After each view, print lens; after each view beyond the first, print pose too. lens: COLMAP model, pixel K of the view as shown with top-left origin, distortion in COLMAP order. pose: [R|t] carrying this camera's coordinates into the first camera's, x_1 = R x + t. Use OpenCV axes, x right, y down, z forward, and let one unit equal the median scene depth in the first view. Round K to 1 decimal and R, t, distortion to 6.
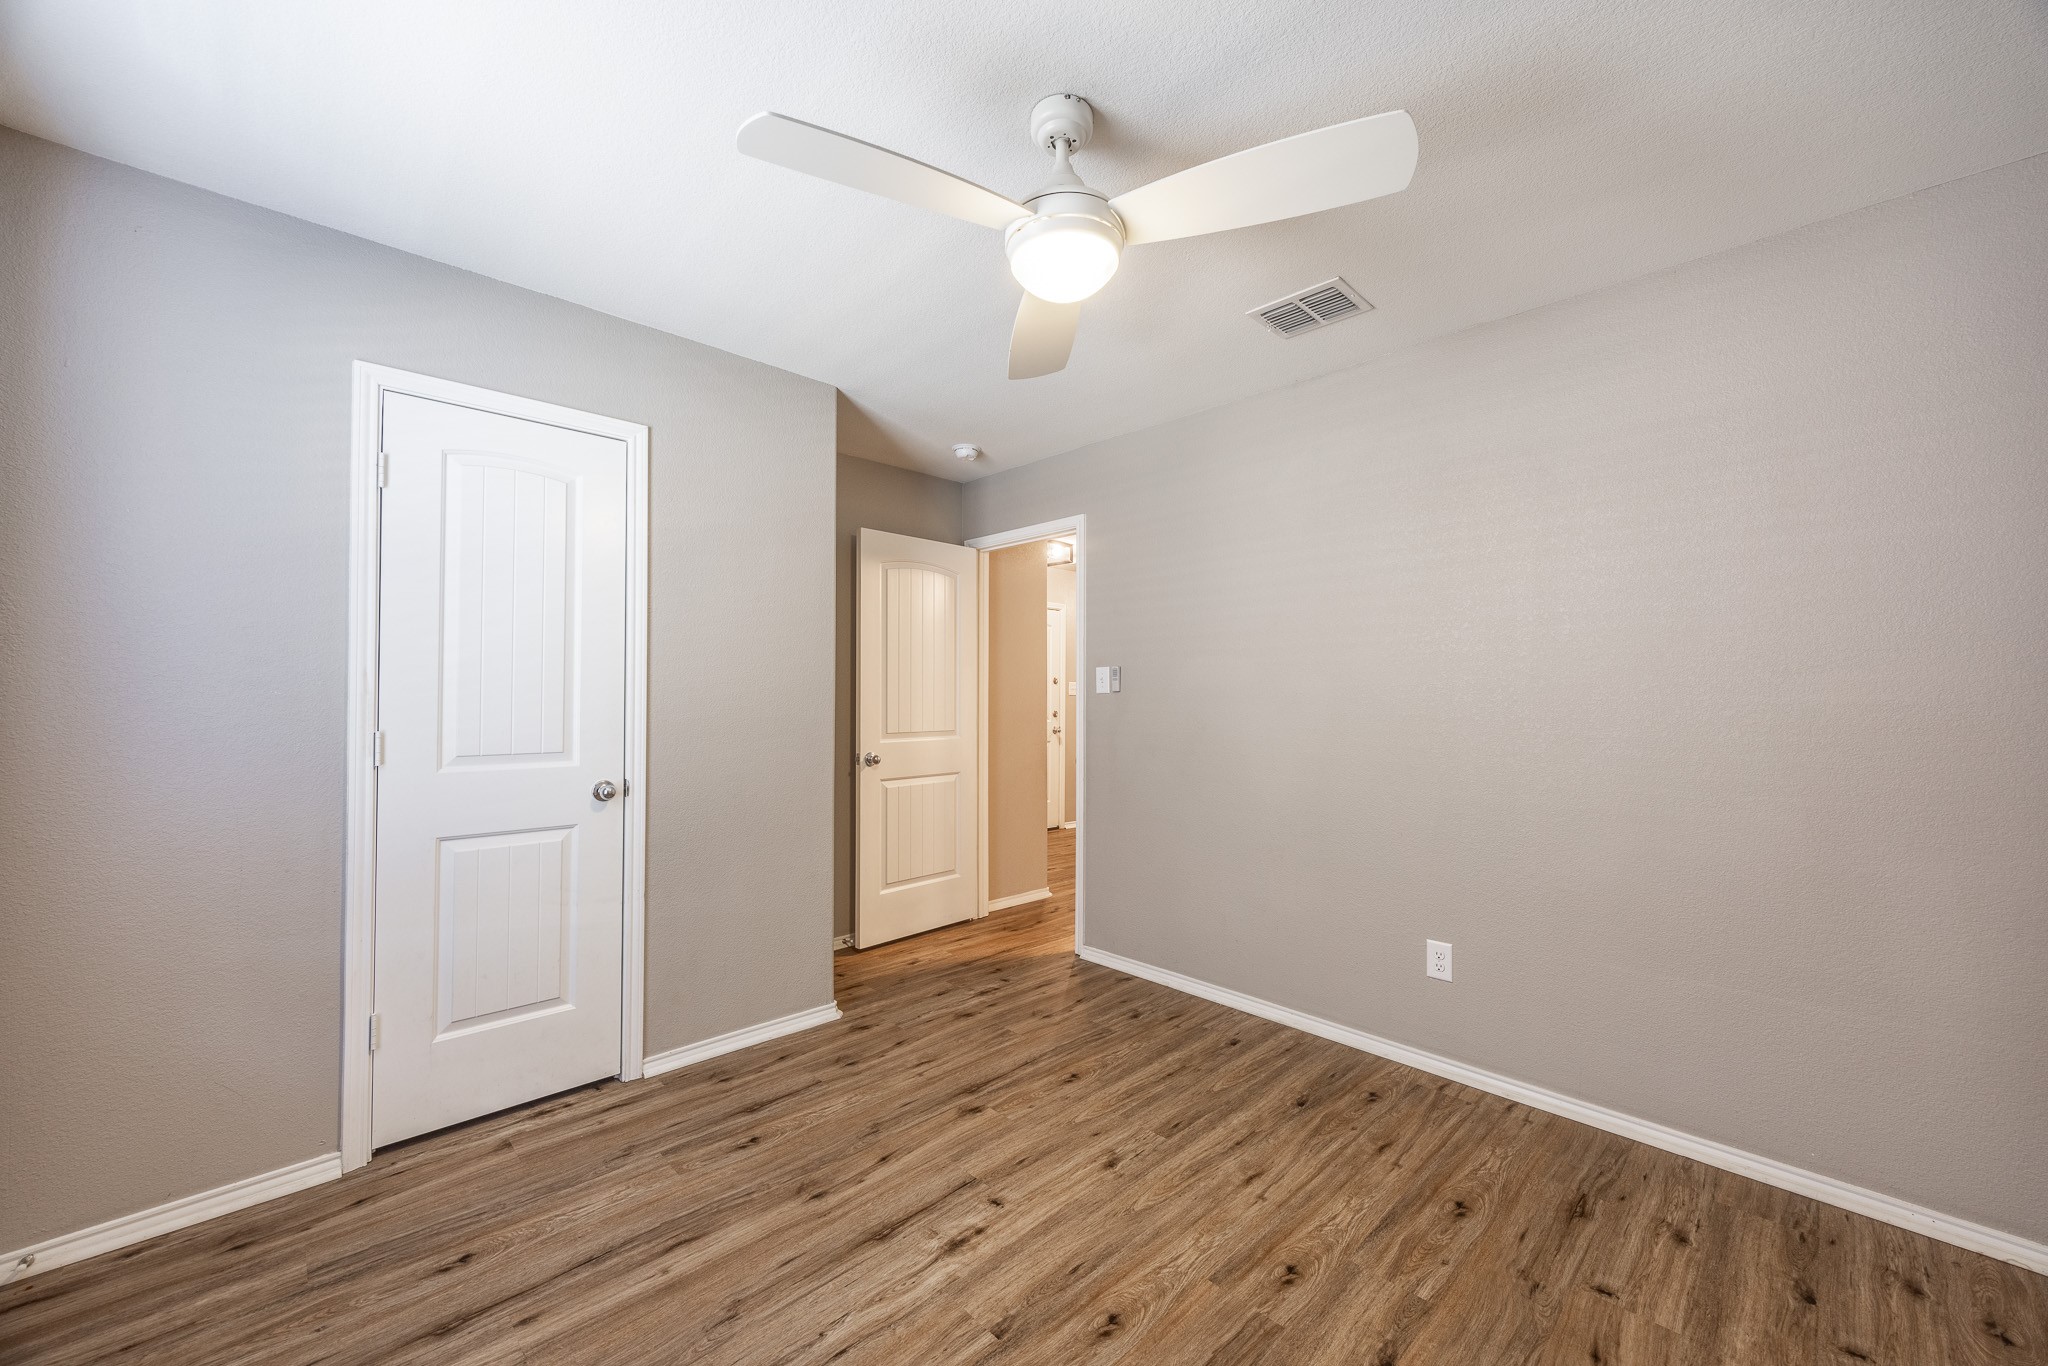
lens RADIAL K [[787.2, 0, 1024.2], [0, 787.2, 689.8], [0, 0, 1]] dist [-0.000018, -0.000098]
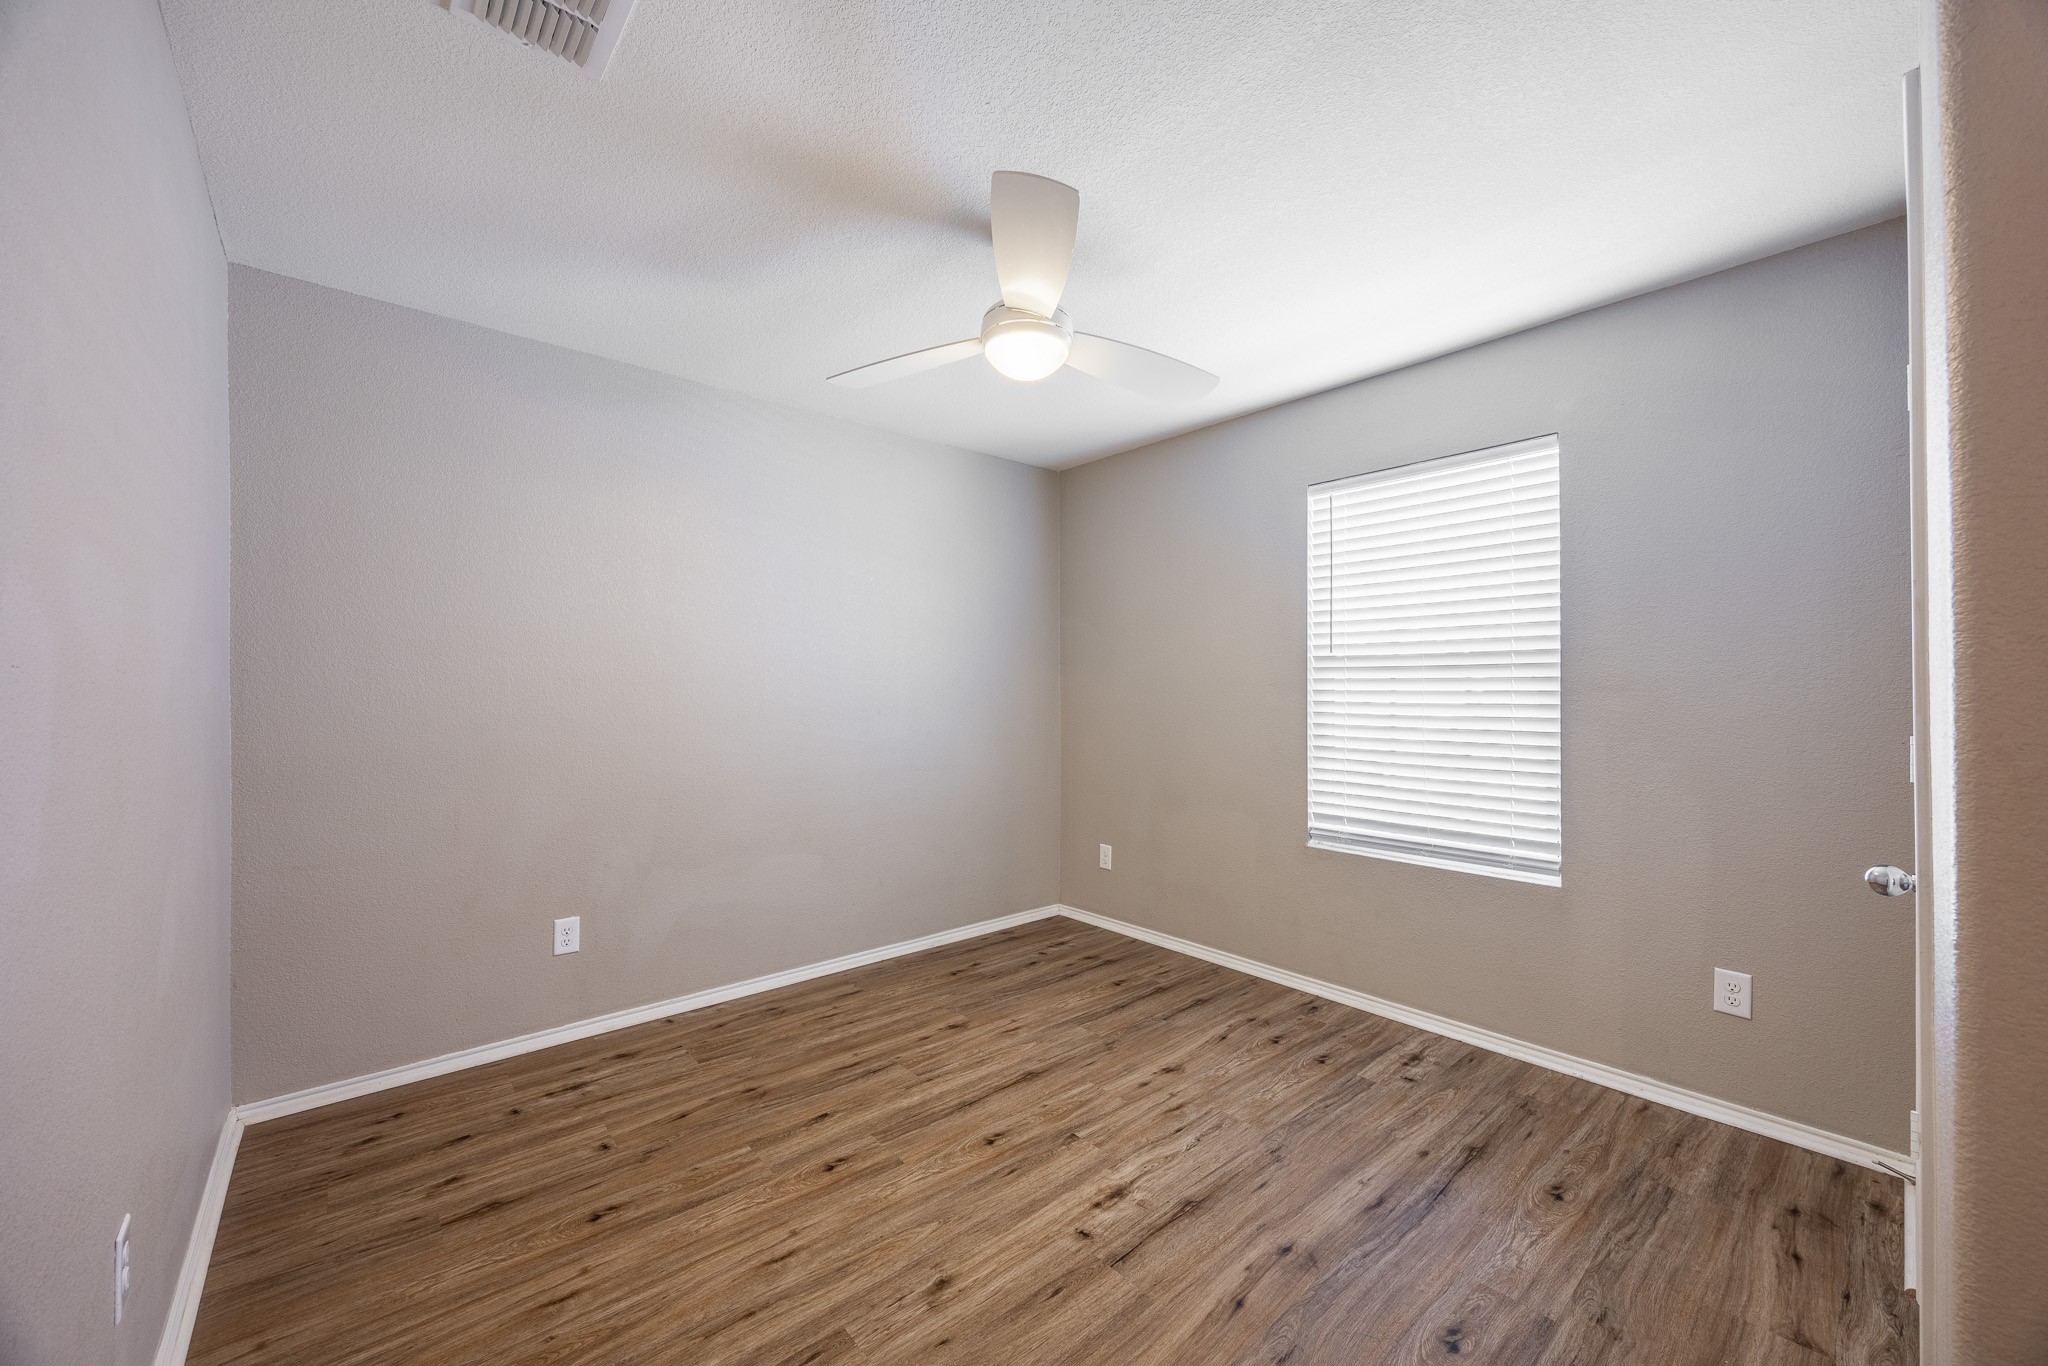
lens RADIAL K [[787.2, 0, 1022.8], [0, 787.2, 686.3], [0, 0, 1]] dist [-0.000018, -0.000098]
pose [[-0.998636, -0.006740, 0.051778, -0.007860], [-0.007771, 0.999775, -0.019741, 0.026522], [-0.051634, -0.020116, -0.998463, 2.003309]]
